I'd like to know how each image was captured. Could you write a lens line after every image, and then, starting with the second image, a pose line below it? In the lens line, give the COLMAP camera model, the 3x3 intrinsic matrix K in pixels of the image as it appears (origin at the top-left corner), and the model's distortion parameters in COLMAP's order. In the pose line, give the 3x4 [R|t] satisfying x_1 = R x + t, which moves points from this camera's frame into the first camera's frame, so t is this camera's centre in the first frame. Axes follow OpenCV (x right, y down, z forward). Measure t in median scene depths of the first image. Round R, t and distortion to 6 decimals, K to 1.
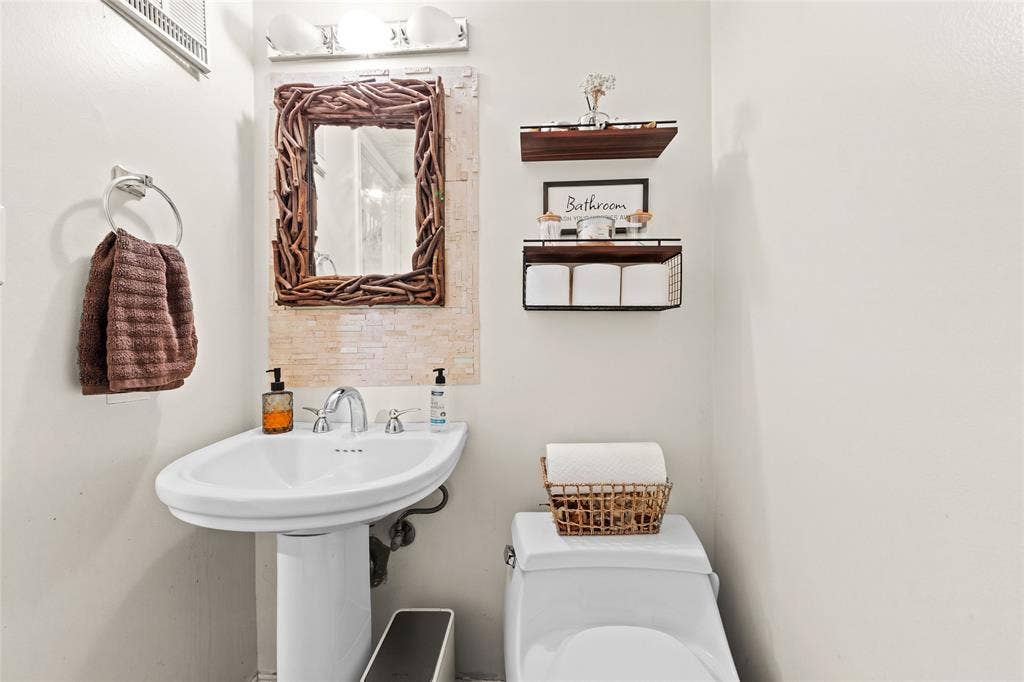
lens RADIAL K [[375.5, 0, 520.9], [0, 375.5, 348.0], [0, 0, 1]] dist [-0.000637, 0.000096]
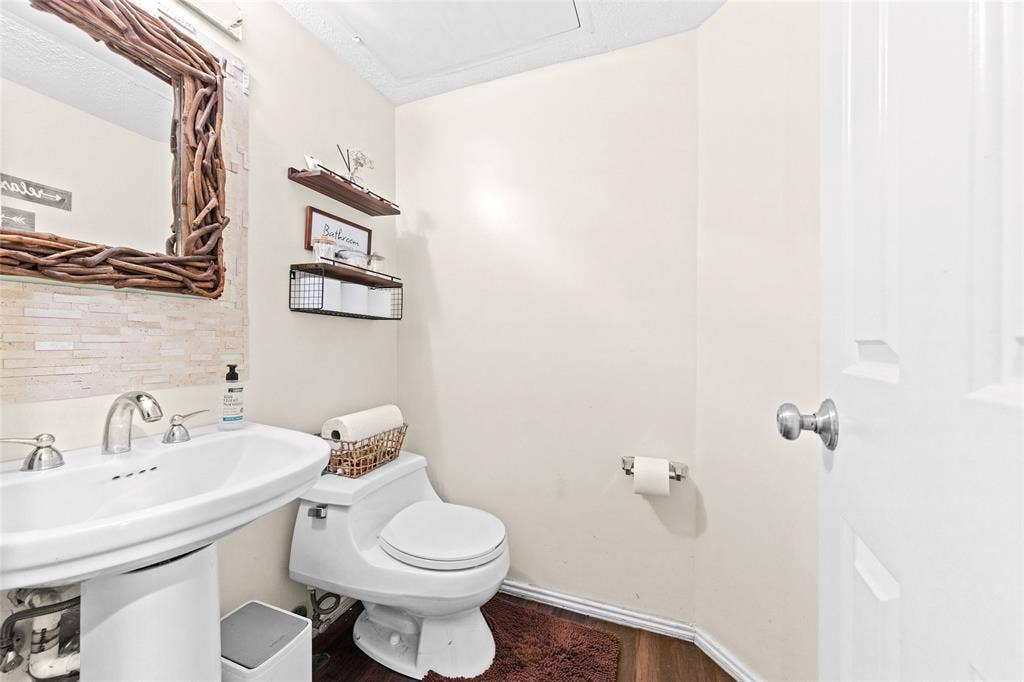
lens RADIAL K [[375.5, 0, 520.9], [0, 375.5, 348.0], [0, 0, 1]] dist [-0.000637, 0.000096]
pose [[0.300994, -0.004059, 0.953618, -0.899970], [0.001776, 0.999992, 0.003696, 0.008872], [-0.953625, 0.000582, 0.300998, -0.003974]]
